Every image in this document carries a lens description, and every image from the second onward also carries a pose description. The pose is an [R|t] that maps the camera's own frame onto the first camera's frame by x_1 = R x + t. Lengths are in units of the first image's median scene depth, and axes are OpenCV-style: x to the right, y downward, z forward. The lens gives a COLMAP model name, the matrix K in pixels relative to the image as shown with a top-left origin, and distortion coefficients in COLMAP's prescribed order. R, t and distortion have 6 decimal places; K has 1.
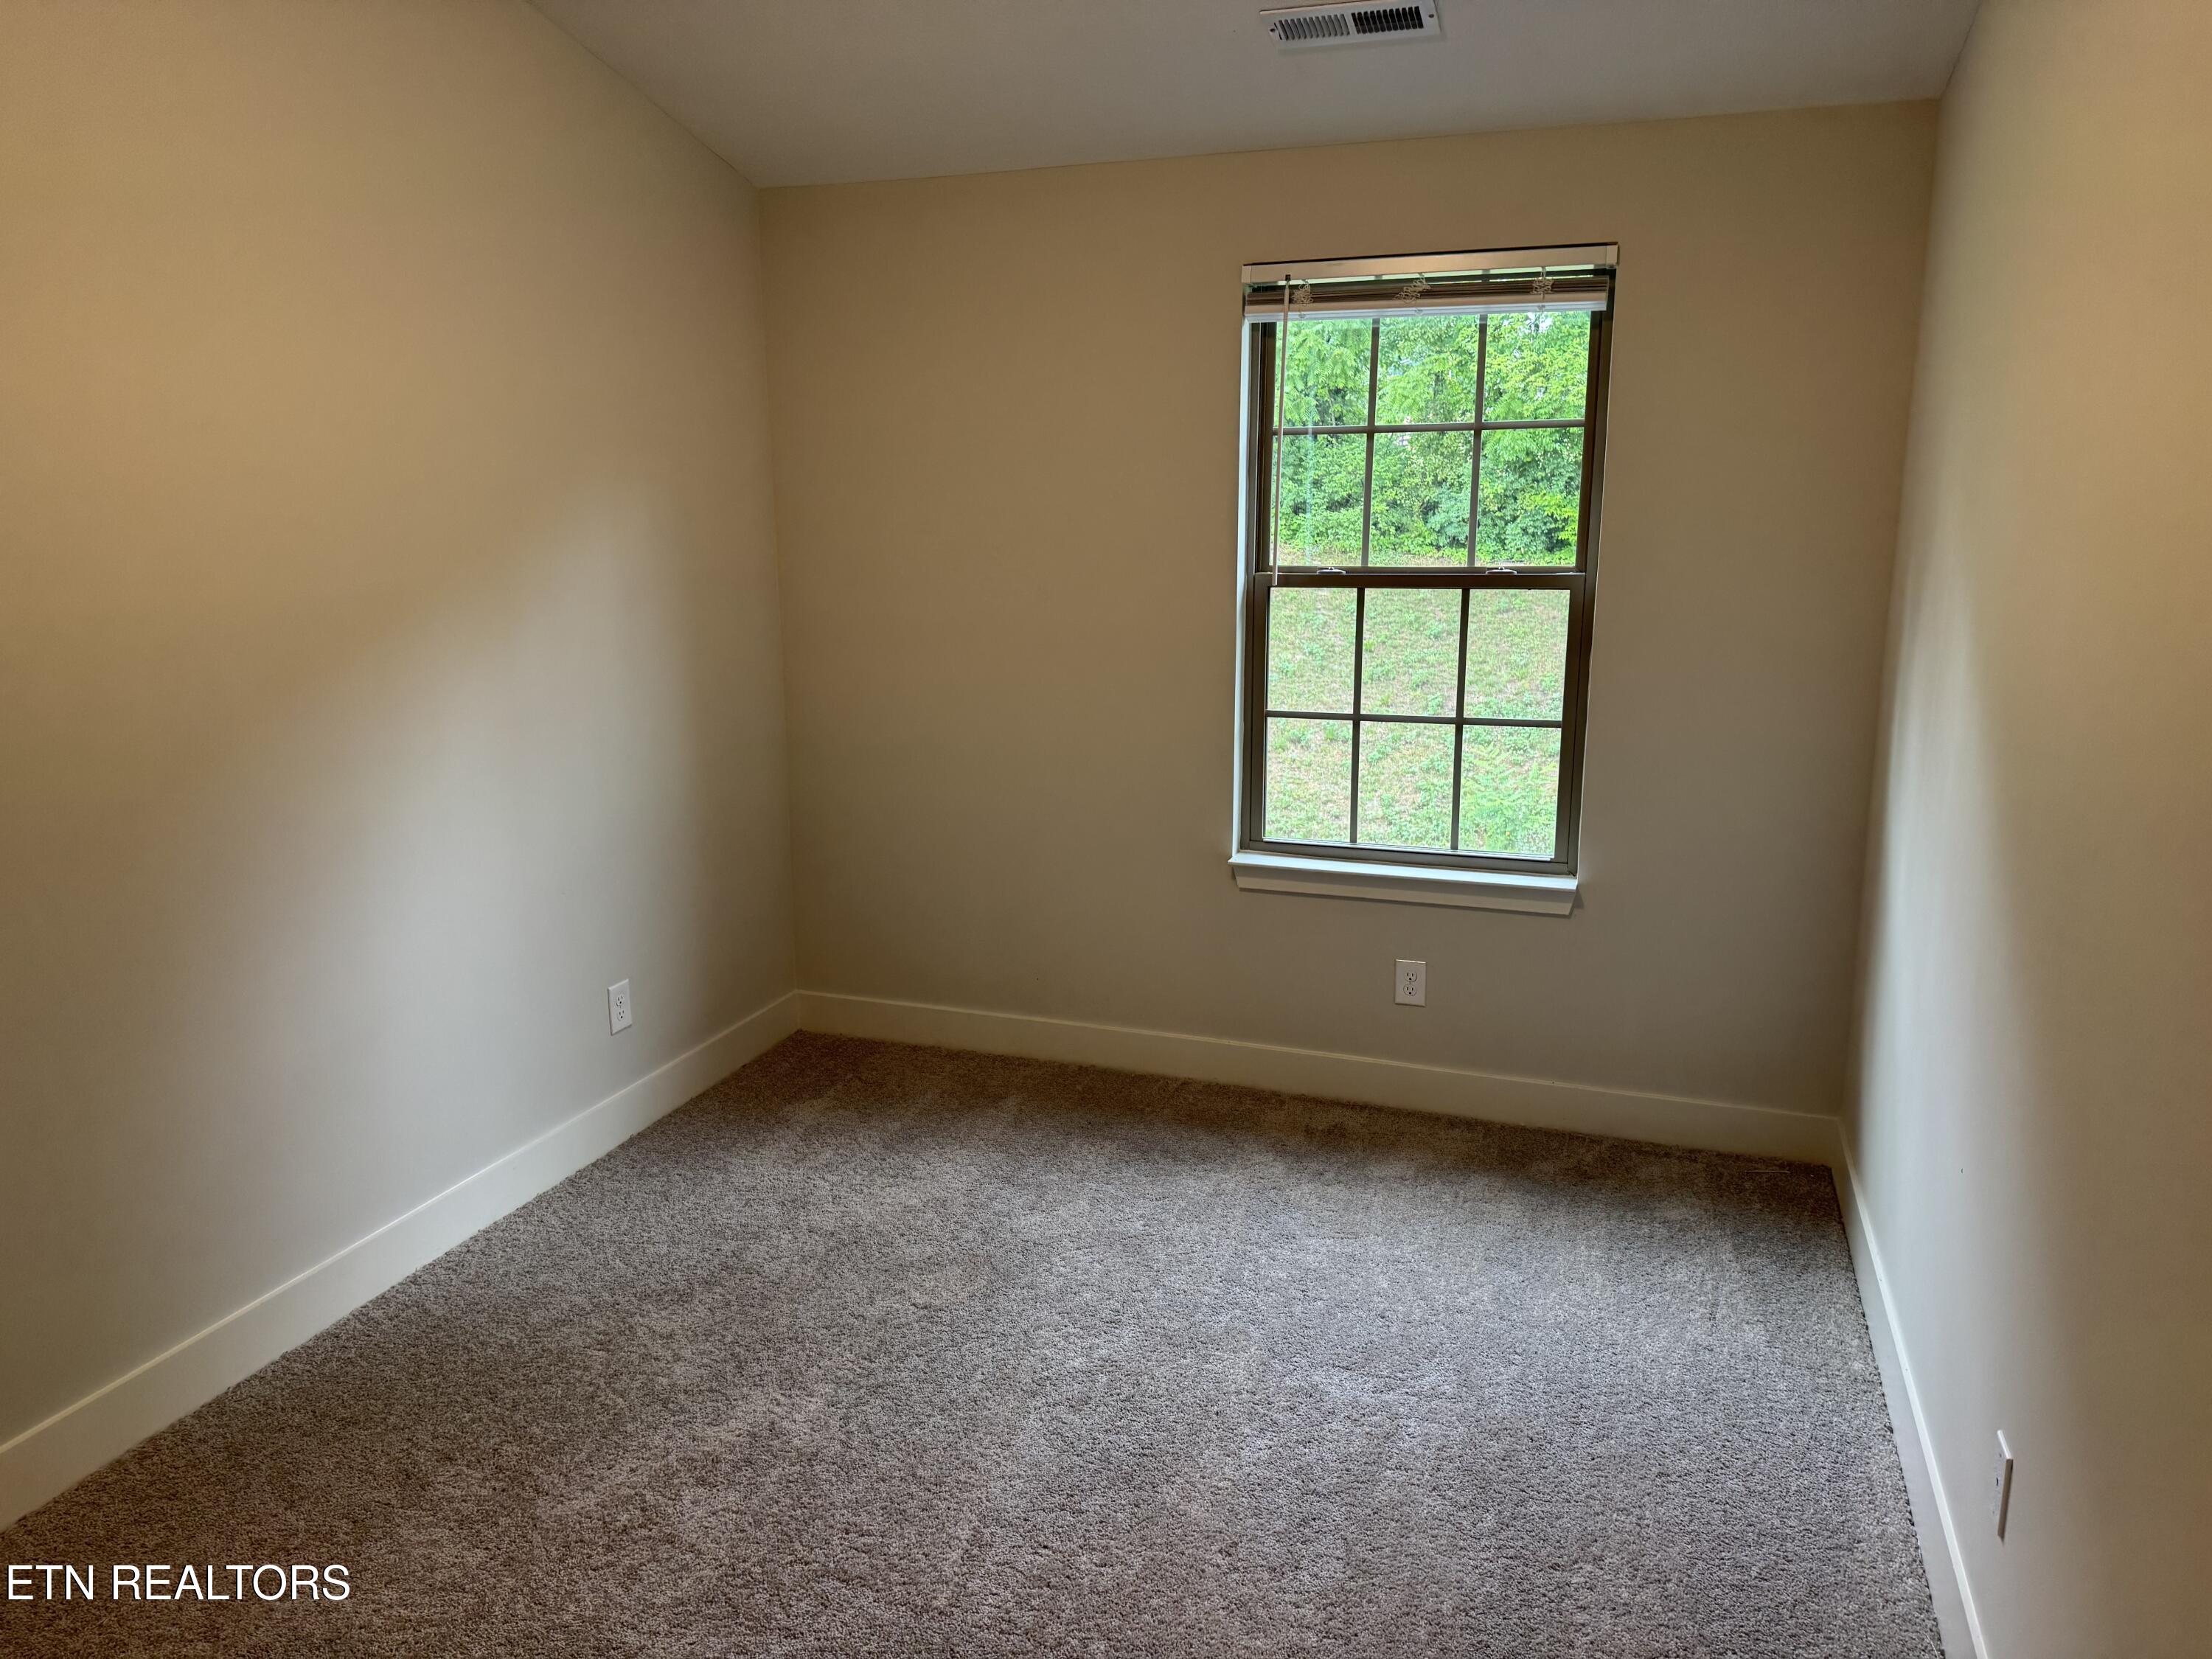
lens RADIAL K [[1562.1, 0, 1098.5], [0, 1562.1, 844.4], [0, 0, 1]] dist [0.003138, -0.012255]
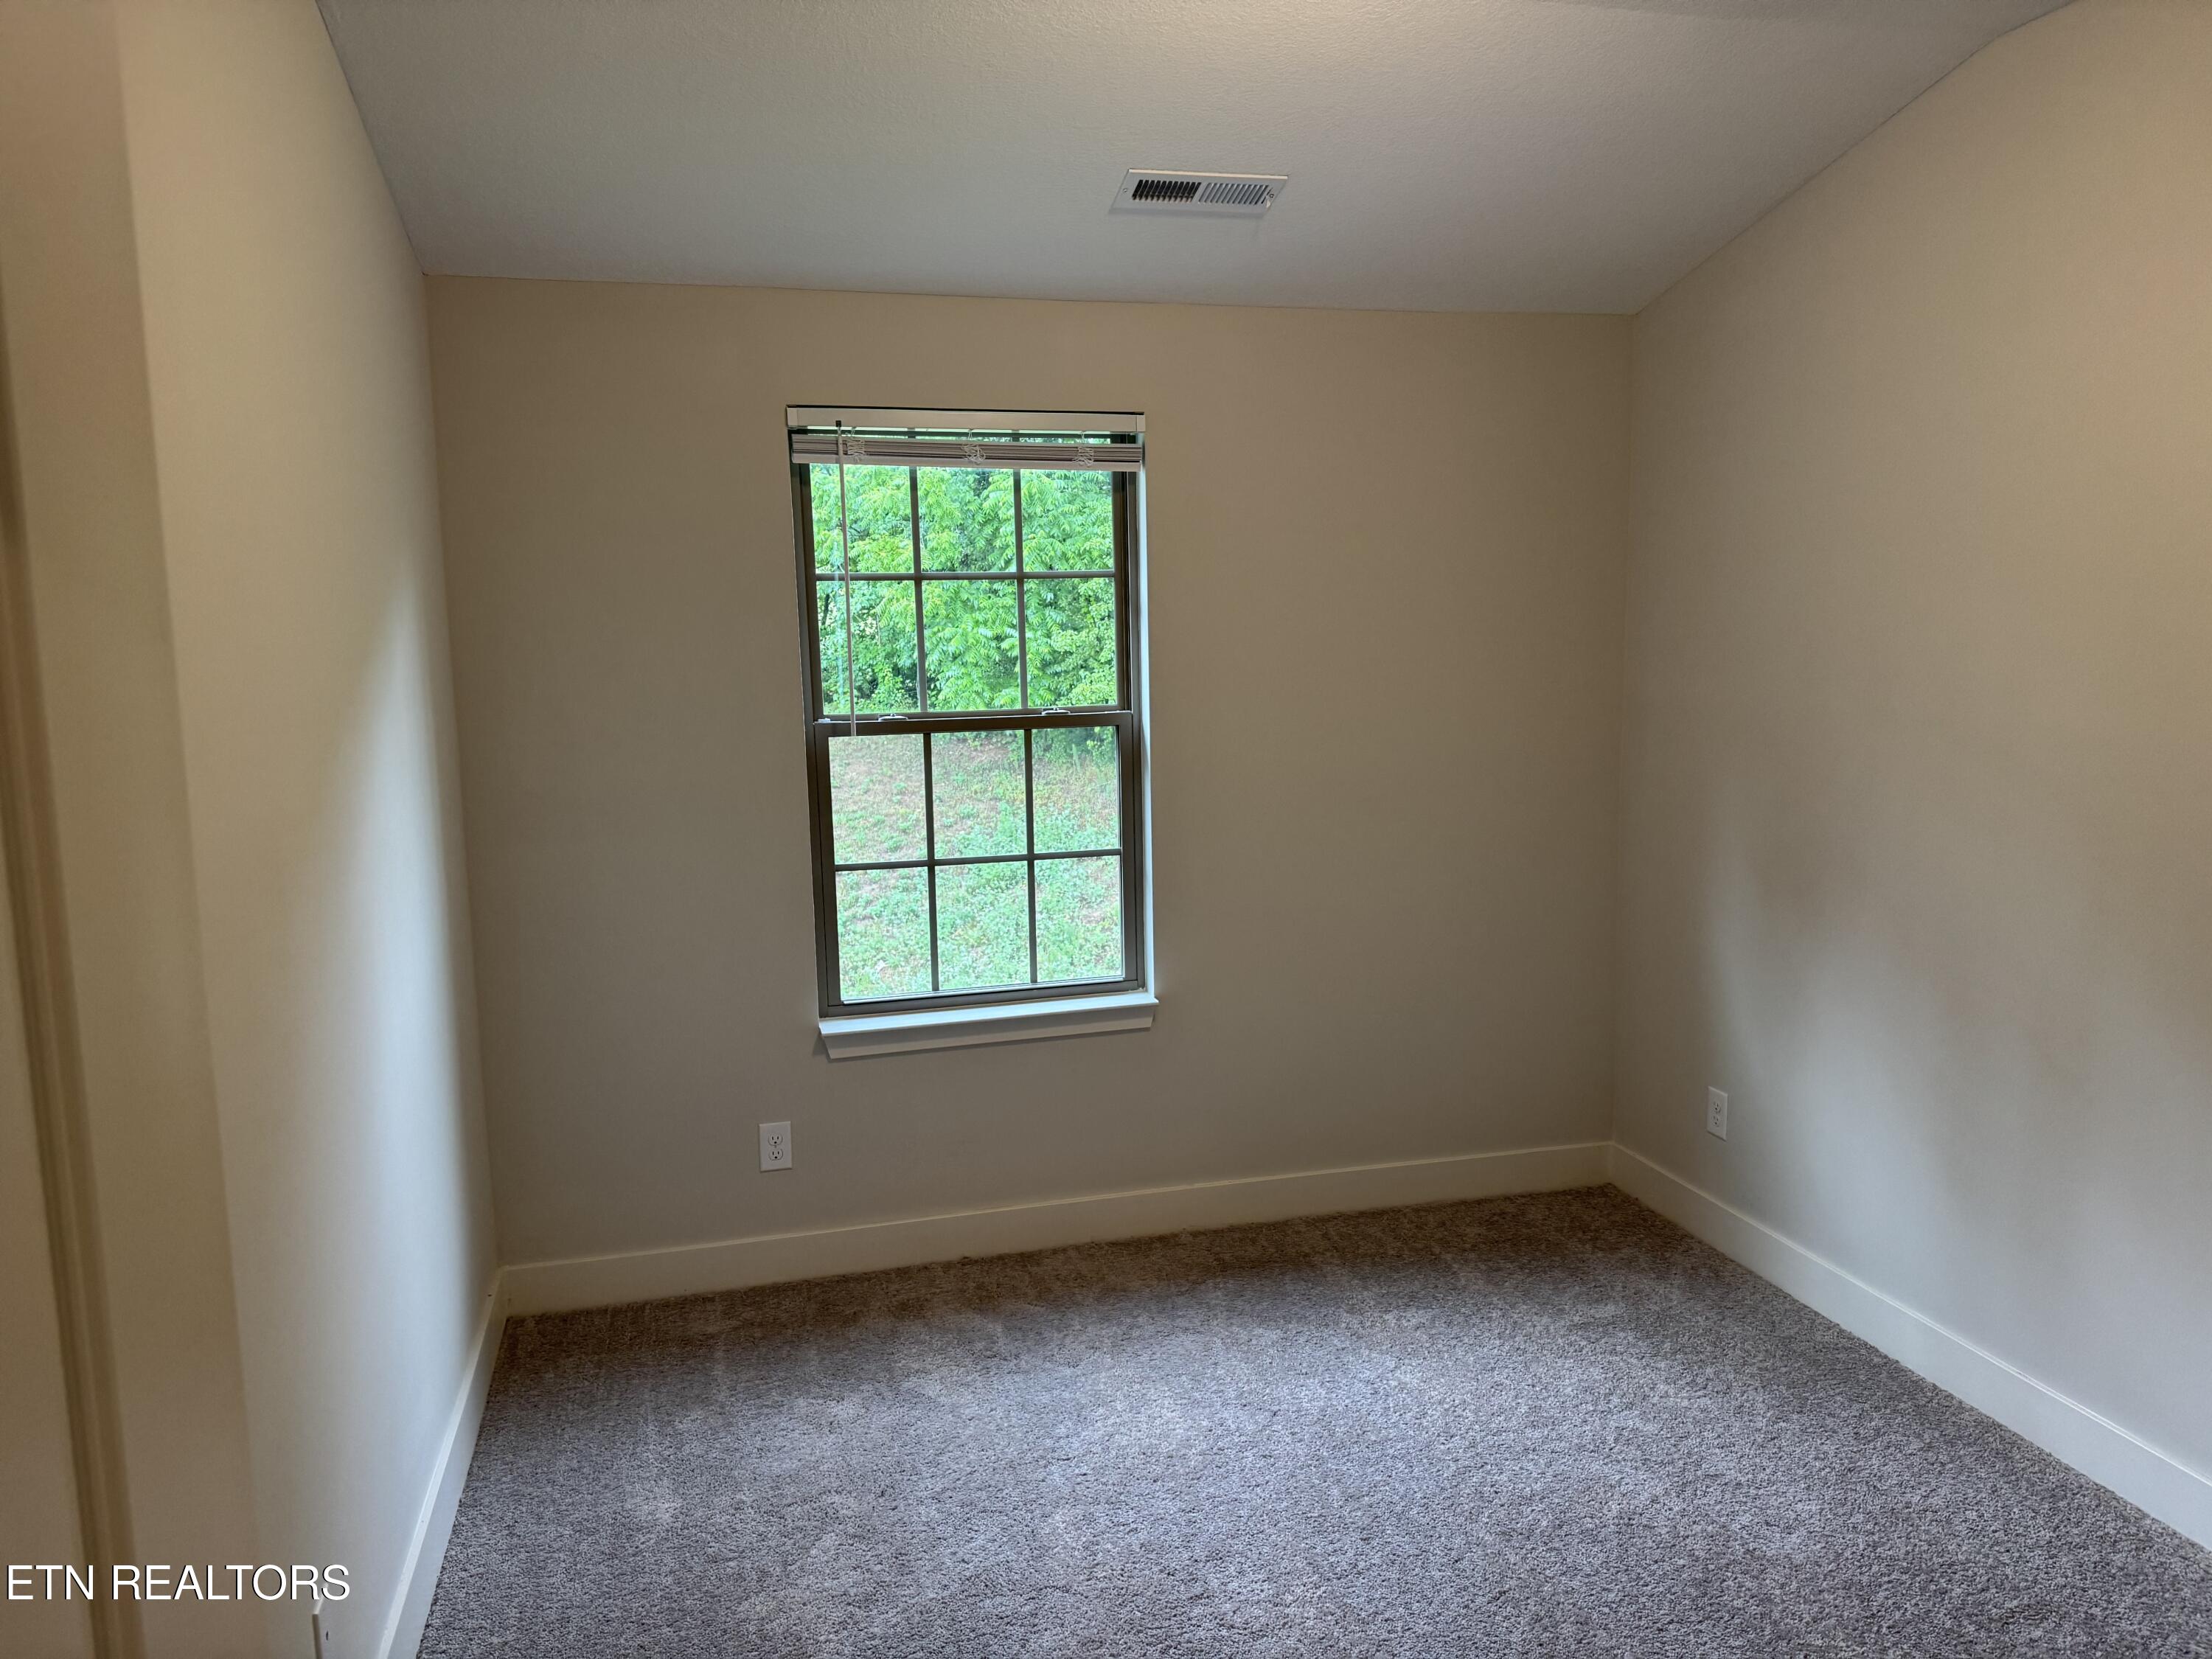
lens RADIAL K [[1562.1, 0, 1105.7], [0, 1562.1, 839.8], [0, 0, 1]] dist [0.003138, -0.012255]
pose [[0.795267, -0.082727, 0.600589, -0.343802], [0.144991, 0.987852, -0.055920, -0.025612], [-0.588667, 0.131551, 0.797600, 0.151745]]
